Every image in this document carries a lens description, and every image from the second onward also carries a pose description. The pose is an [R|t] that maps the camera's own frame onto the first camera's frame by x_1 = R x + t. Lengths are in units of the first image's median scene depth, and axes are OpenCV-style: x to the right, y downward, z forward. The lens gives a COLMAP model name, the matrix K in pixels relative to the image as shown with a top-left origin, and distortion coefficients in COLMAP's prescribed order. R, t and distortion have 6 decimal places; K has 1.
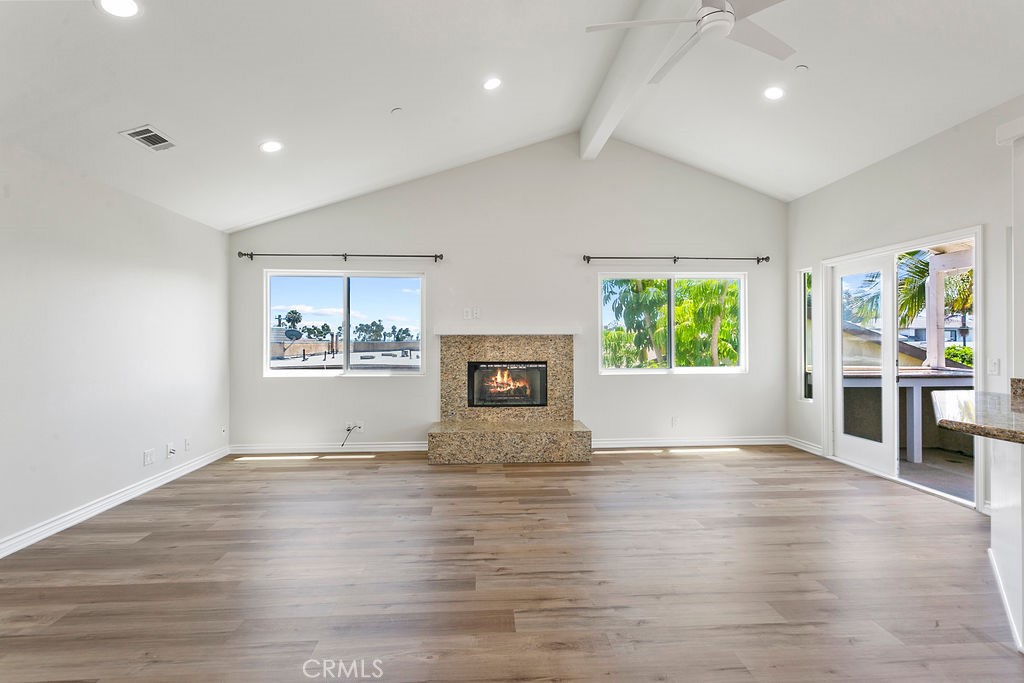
lens RADIAL K [[489.3, 0, 512.0], [0, 489.3, 341.5], [0, 0, 1]] dist [0.000701, -0.000303]
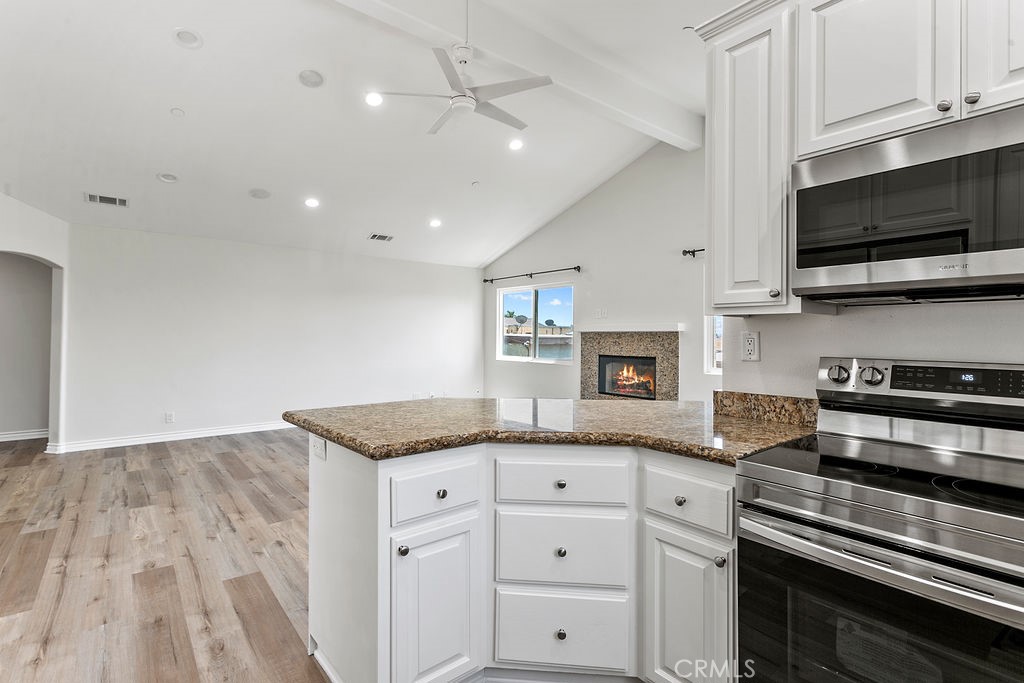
lens RADIAL K [[489.3, 0, 512.0], [0, 489.3, 341.5], [0, 0, 1]] dist [0.000701, -0.000303]
pose [[0.578579, 0.014801, -0.815492, 0.755802], [-0.010884, 0.999886, 0.010426, -0.000338], [0.815554, 0.002843, 0.578674, 0.156478]]
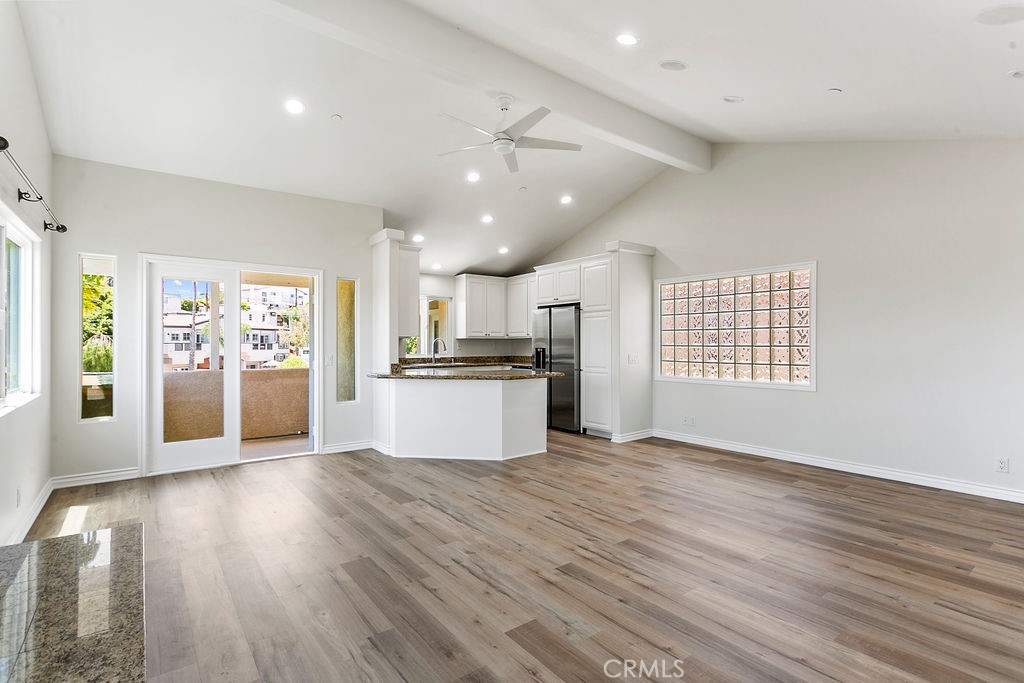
lens RADIAL K [[489.3, 0, 512.0], [0, 489.3, 341.5], [0, 0, 1]] dist [0.000701, -0.000303]
pose [[-0.556924, 0.006003, 0.830542, -0.433835], [0.005260, 0.999979, -0.003700, -0.001194], [-0.830547, 0.002308, -0.556944, 0.881134]]
